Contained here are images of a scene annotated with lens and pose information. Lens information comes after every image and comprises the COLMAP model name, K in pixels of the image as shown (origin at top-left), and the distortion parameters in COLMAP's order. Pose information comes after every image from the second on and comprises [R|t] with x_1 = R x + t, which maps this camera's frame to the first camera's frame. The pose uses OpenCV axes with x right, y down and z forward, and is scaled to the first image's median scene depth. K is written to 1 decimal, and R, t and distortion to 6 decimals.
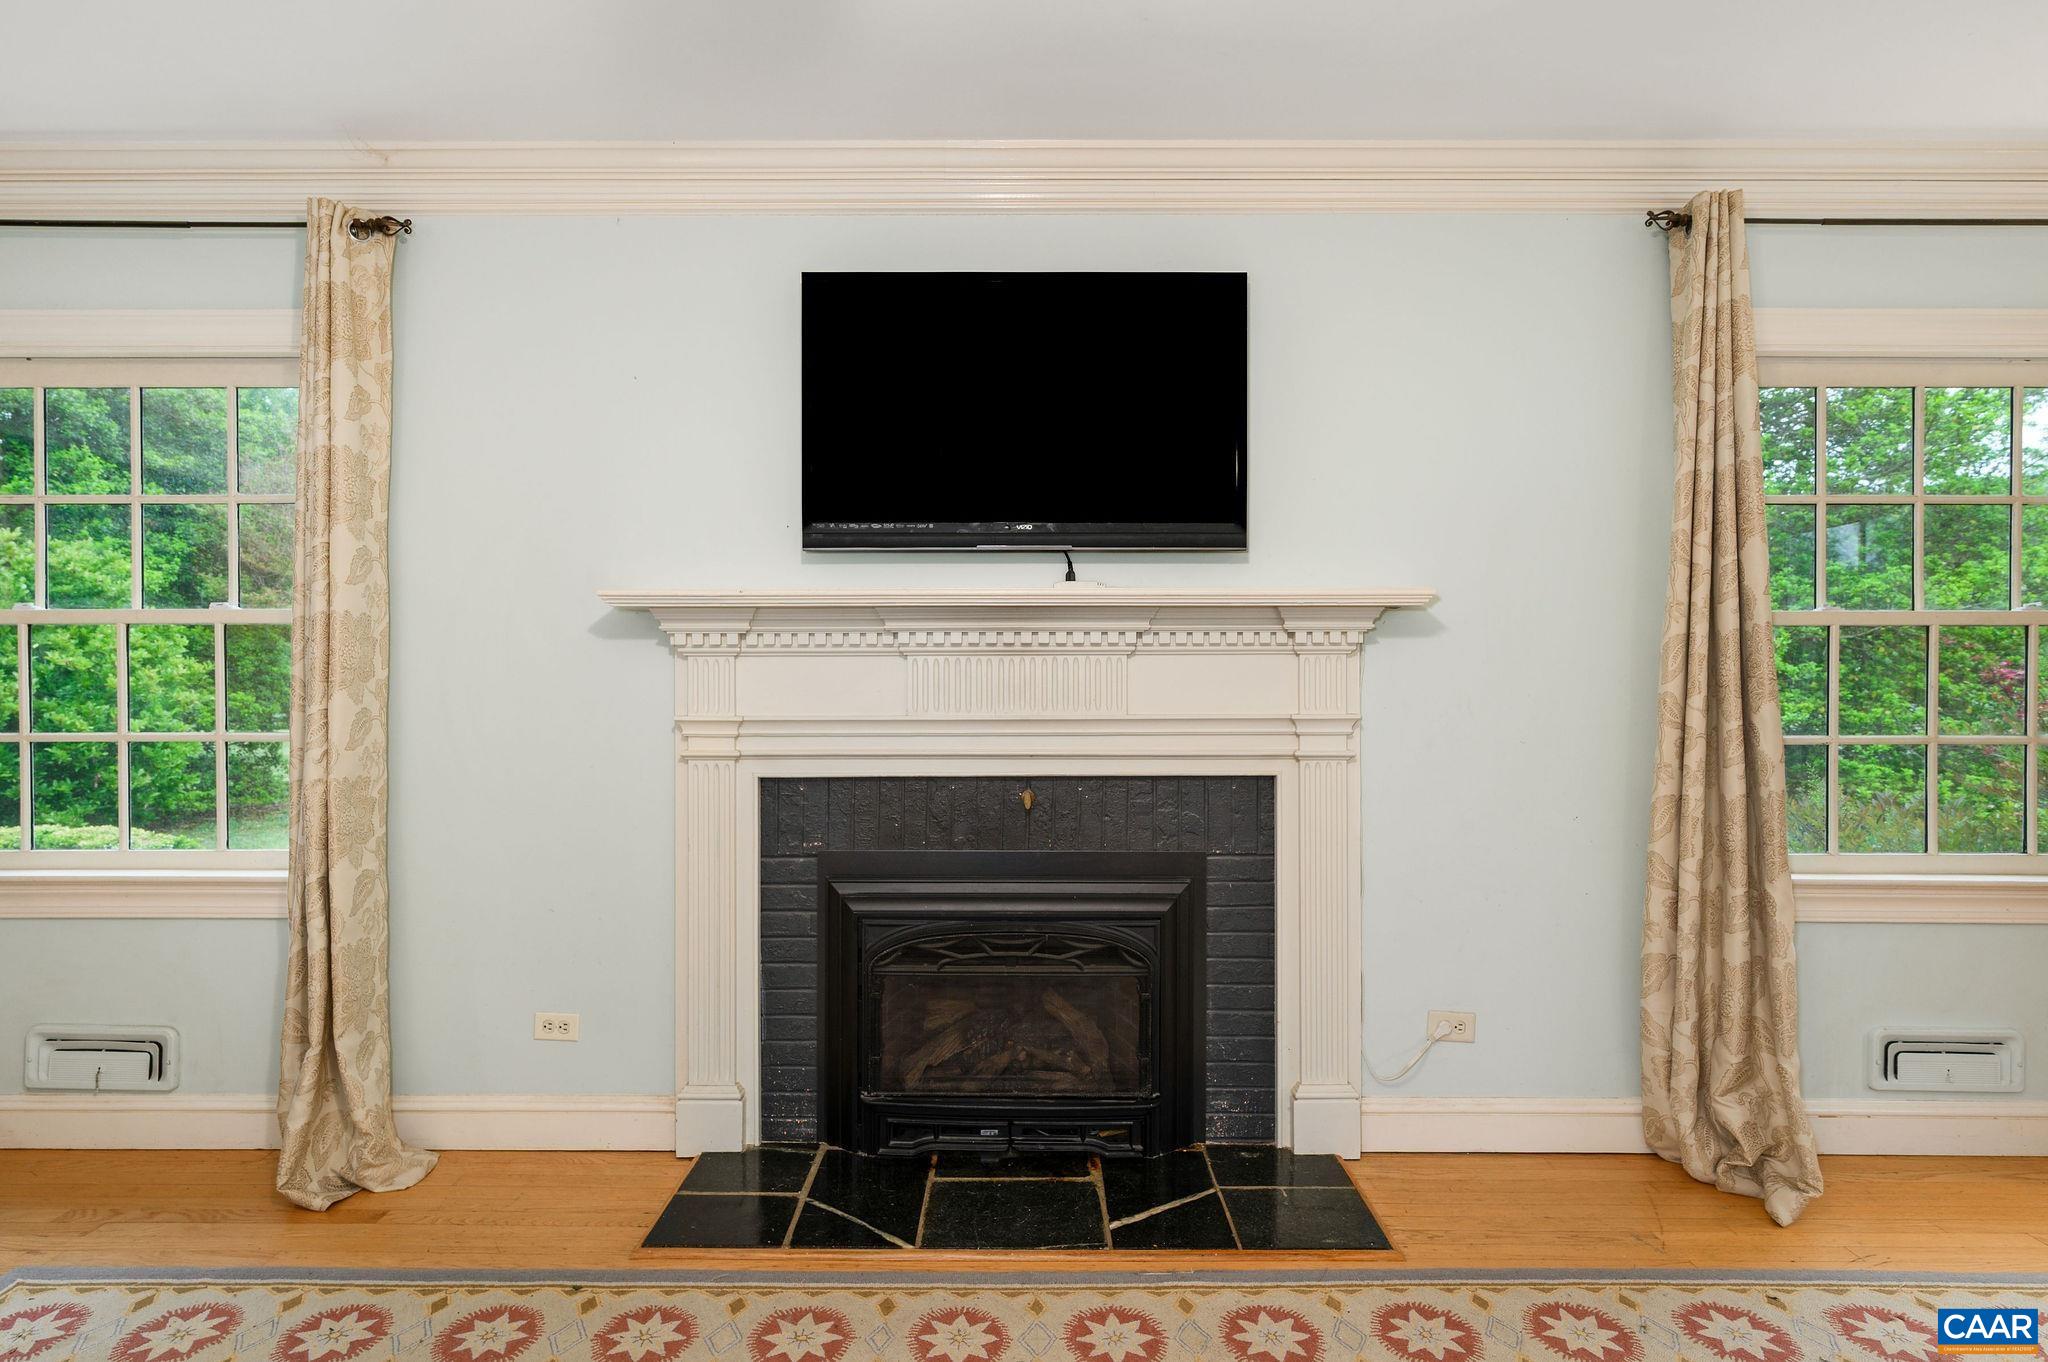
lens RADIAL K [[1094.2, 0, 1017.5], [0, 1094.2, 677.3], [0, 0, 1]] dist [0.003790, -0.001144]
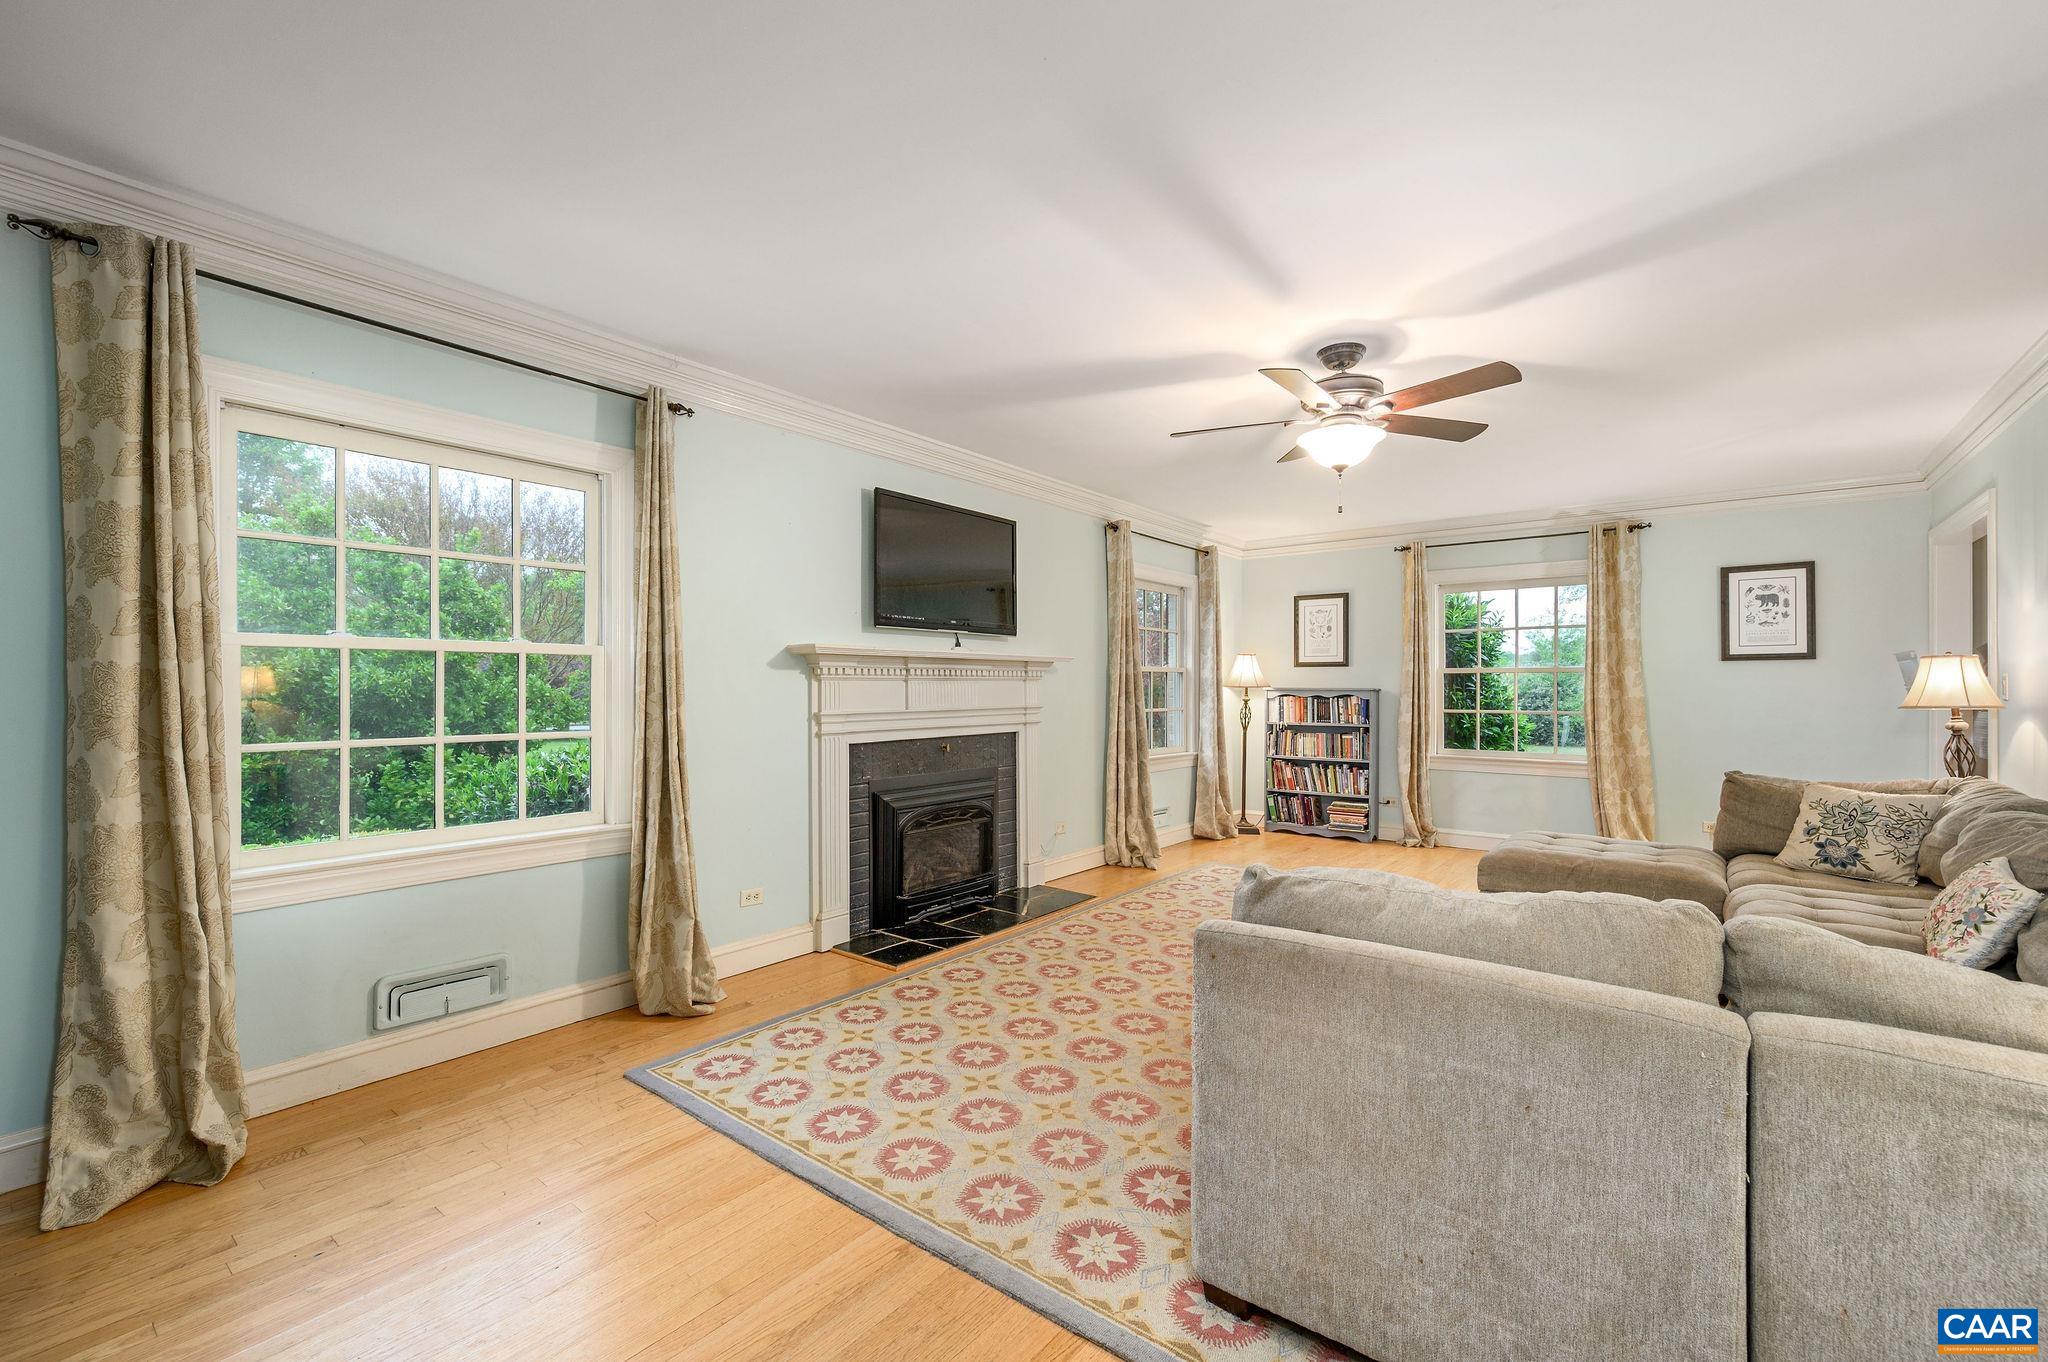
lens RADIAL K [[899.2, 0, 1025.9], [0, 899.2, 684.0], [0, 0, 1]] dist [-0.000457, 0.000061]
pose [[0.599184, 0.002403, 0.800608, -1.330700], [0.005736, 0.999957, -0.007295, 0.000492], [-0.800591, 0.008963, 0.599144, -0.187085]]
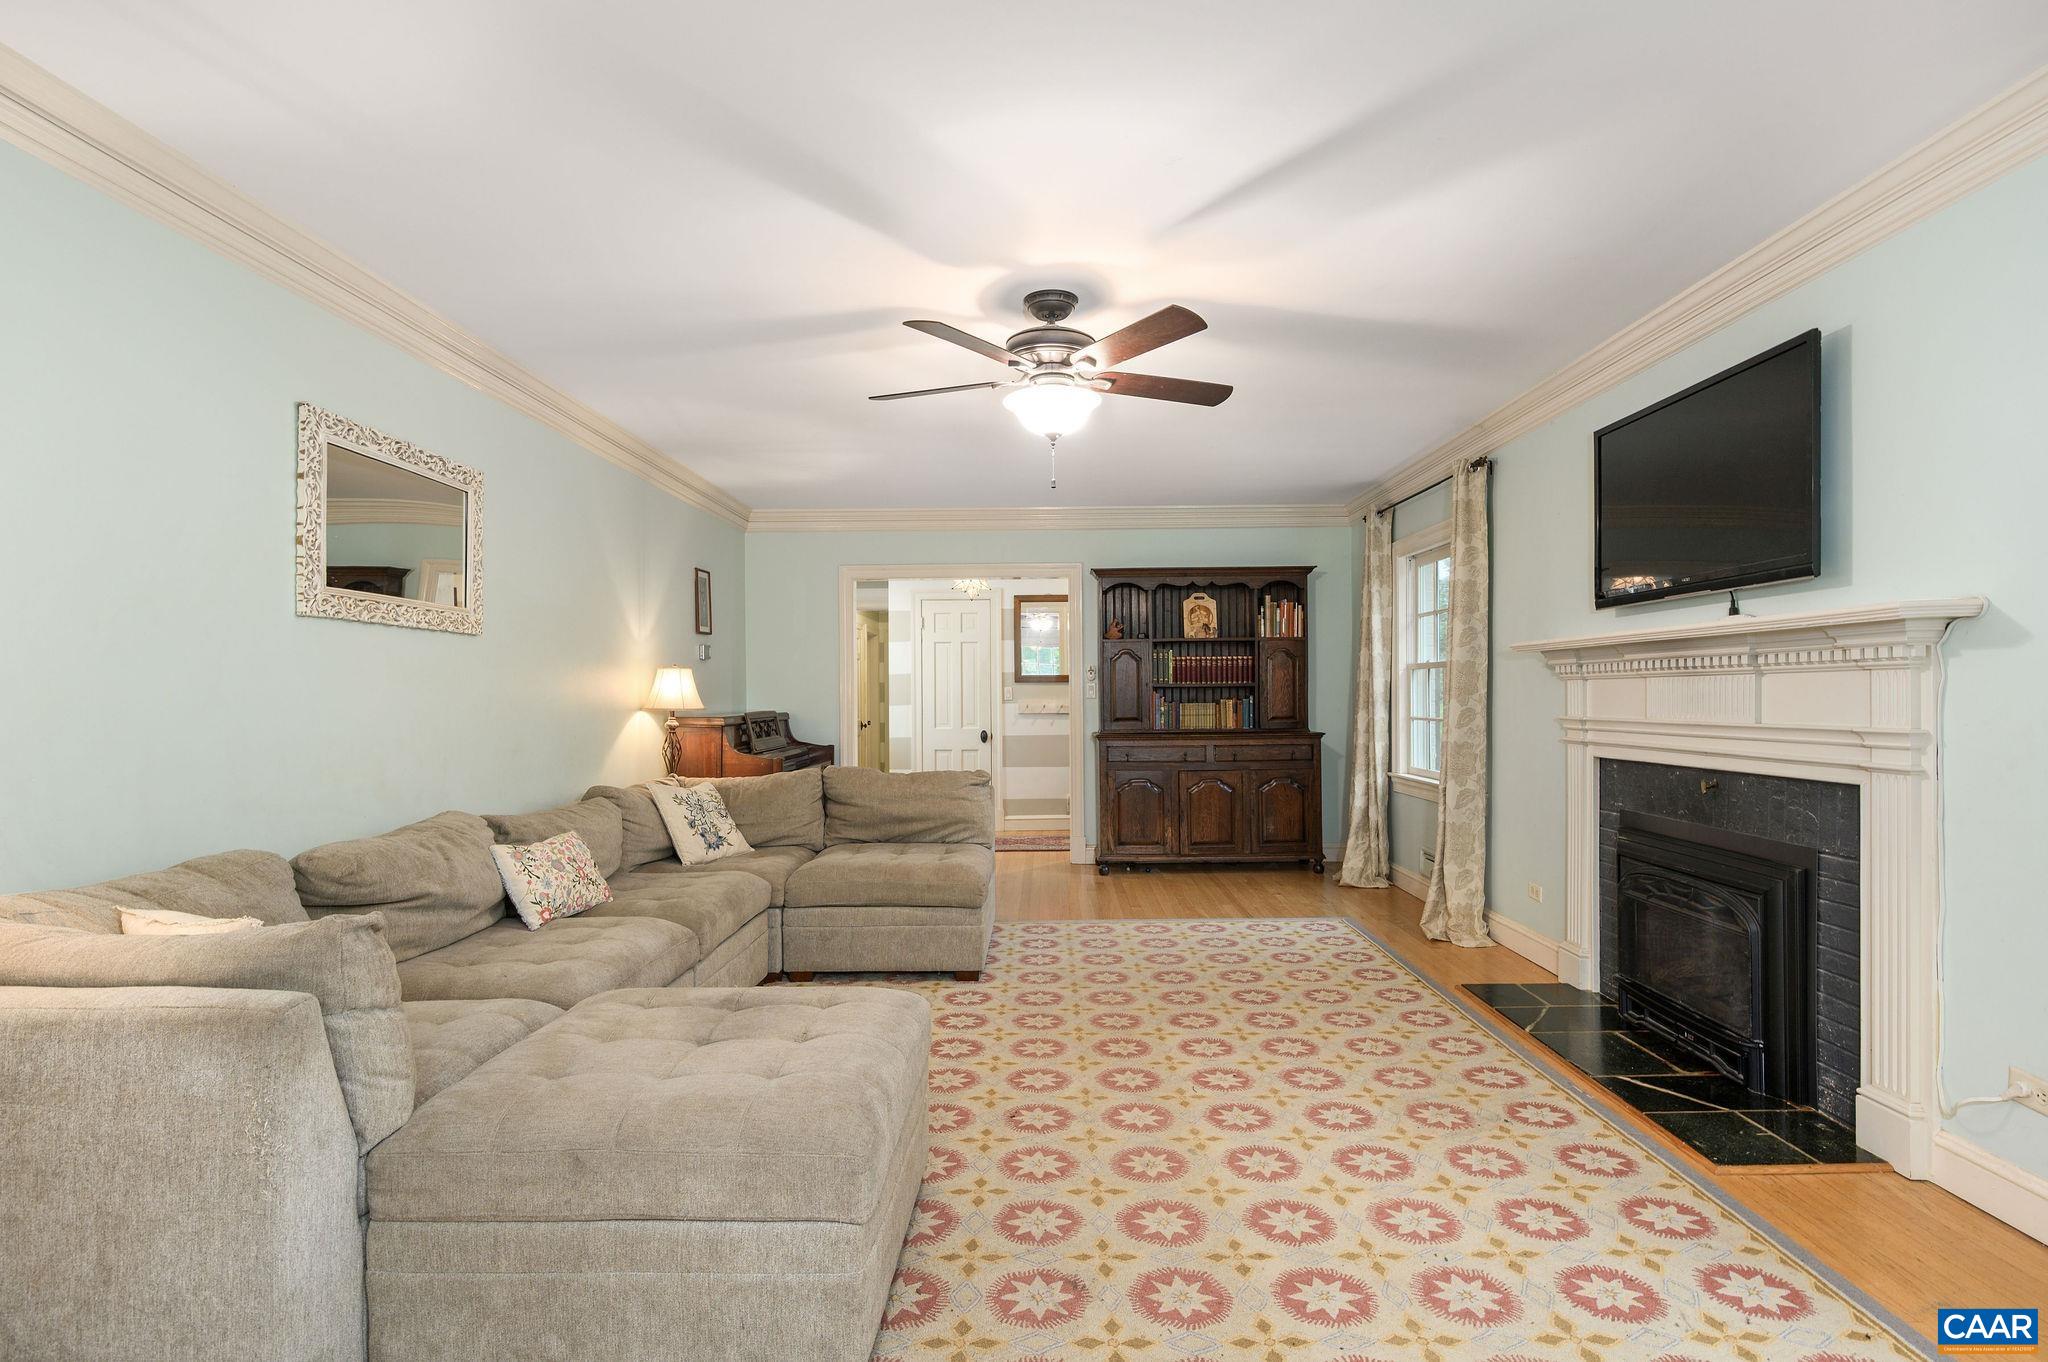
lens RADIAL K [[982.7, 0, 1026.1], [0, 982.7, 691.3], [0, 0, 1]] dist [-0.001166, -0.000735]
pose [[-0.009097, -0.001668, -0.999957, 1.197580], [-0.008289, 0.999964, -0.001592, 0.007711], [0.999924, 0.008274, -0.009110, 0.206712]]
